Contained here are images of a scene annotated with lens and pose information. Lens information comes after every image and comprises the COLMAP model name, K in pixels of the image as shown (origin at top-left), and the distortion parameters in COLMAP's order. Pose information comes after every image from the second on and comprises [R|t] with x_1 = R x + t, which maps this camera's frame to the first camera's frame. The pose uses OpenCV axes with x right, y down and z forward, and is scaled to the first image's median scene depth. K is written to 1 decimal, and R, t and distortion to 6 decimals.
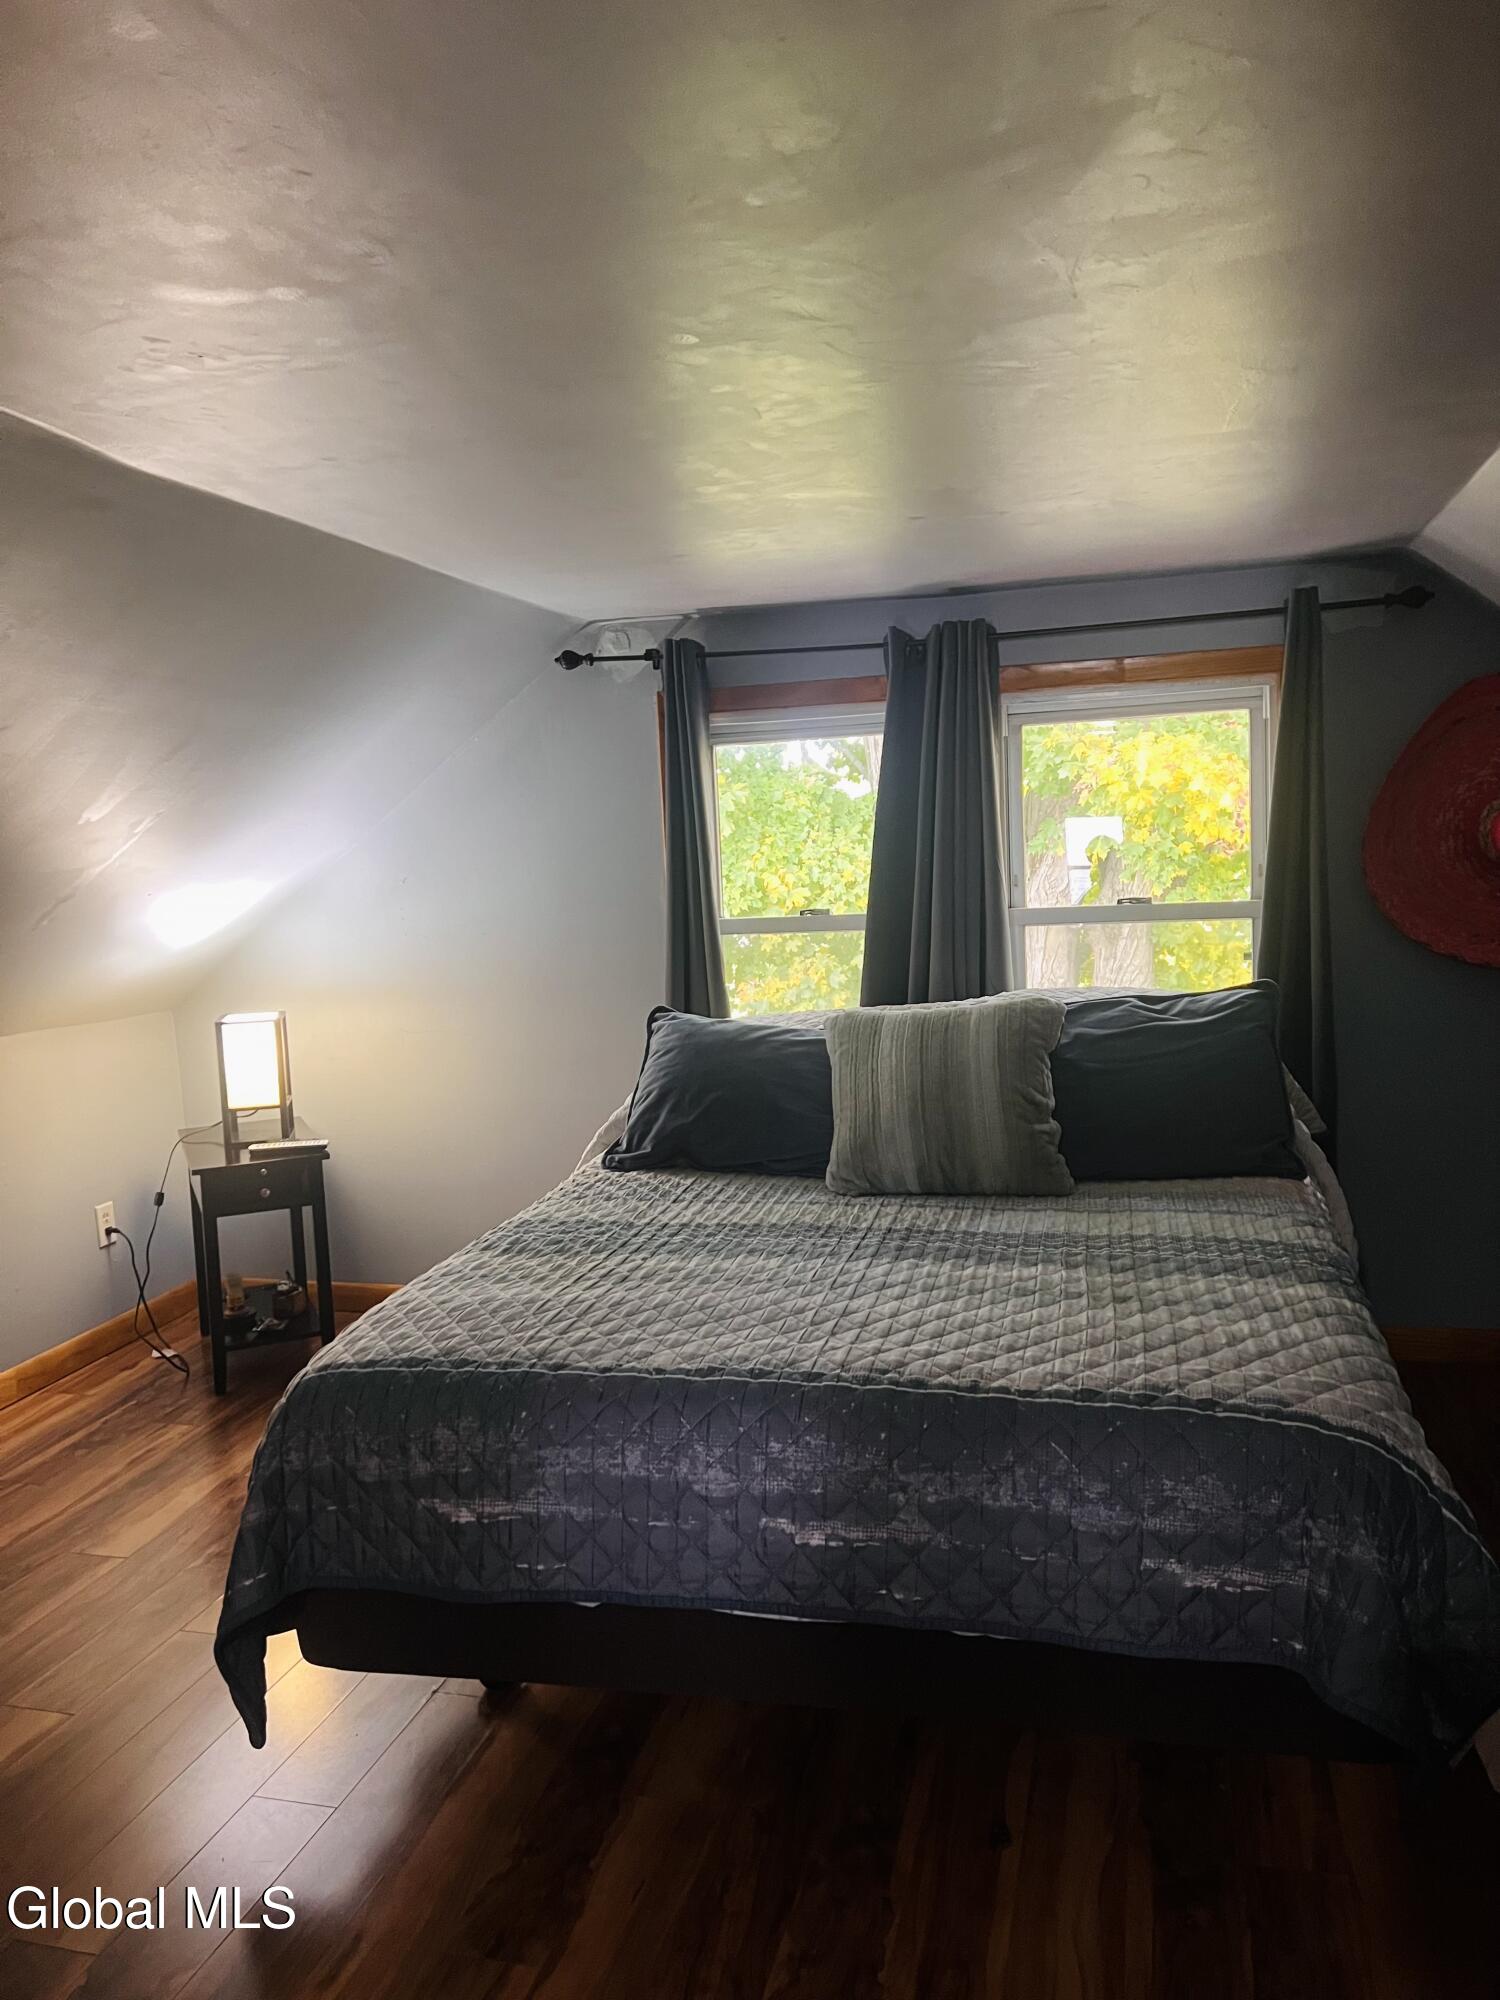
lens RADIAL K [[1503.2, 0, 751.6], [0, 1503.2, 1007.8], [0, 0, 1]] dist [0.109908, -0.278496]
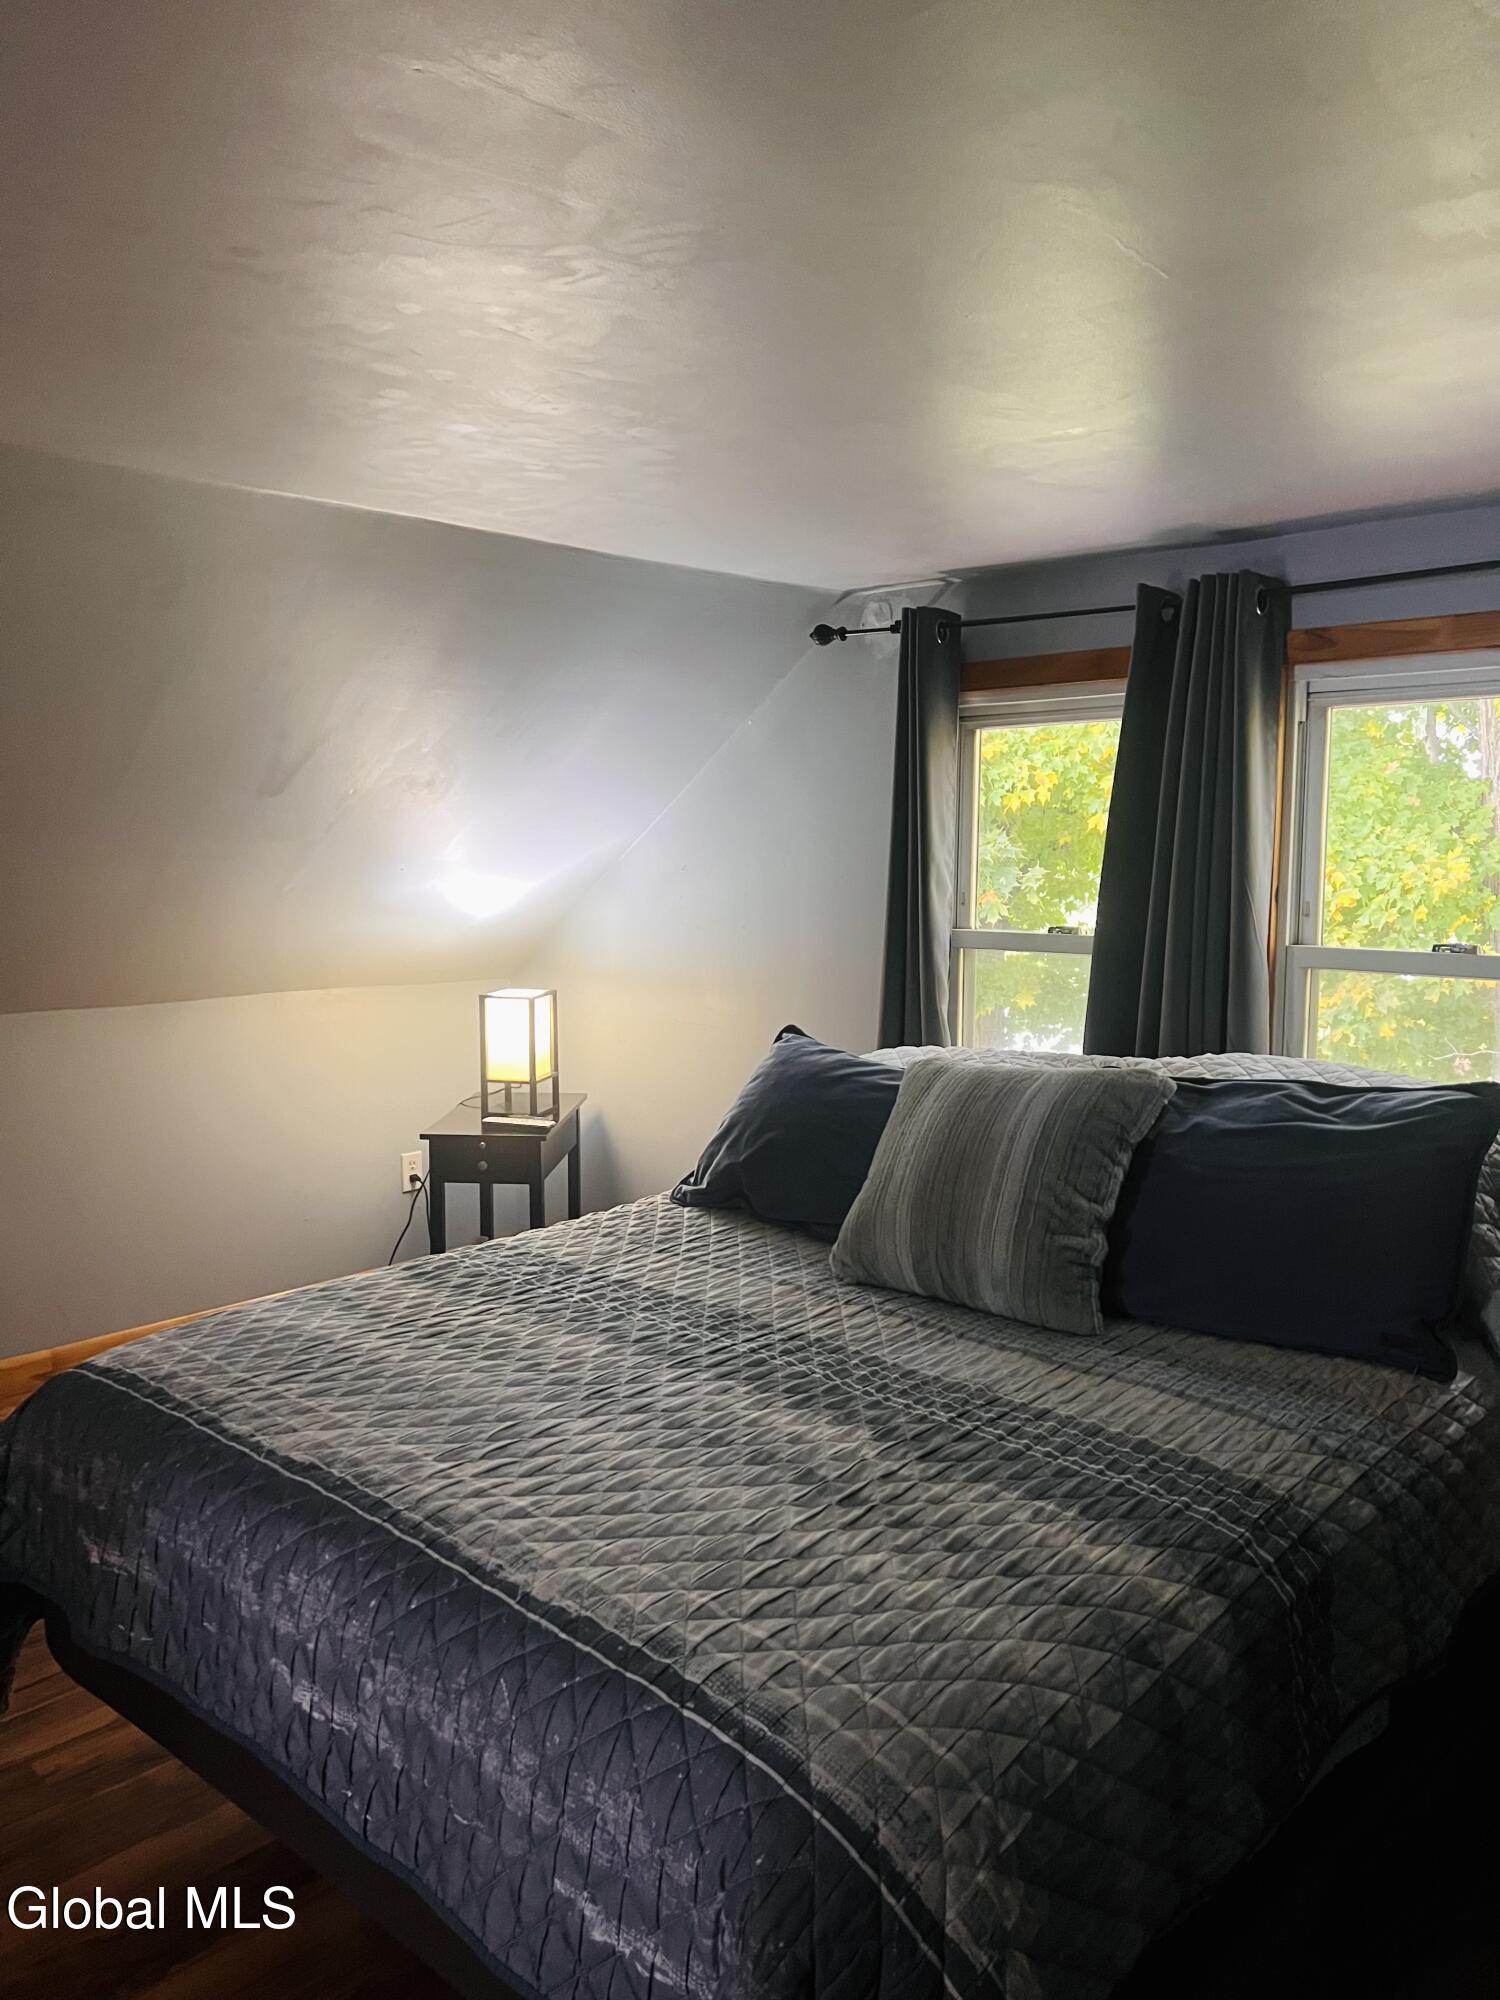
lens RADIAL K [[1502.4, 0, 750.0], [0, 1502.4, 1000.0], [0, 0, 1]] dist [0.059801, -0.075861]
pose [[0.874474, 0.096954, -0.475285, 0.405304], [-0.091325, 0.995206, 0.034985, -0.053958], [0.476399, 0.012812, 0.879136, 0.255650]]
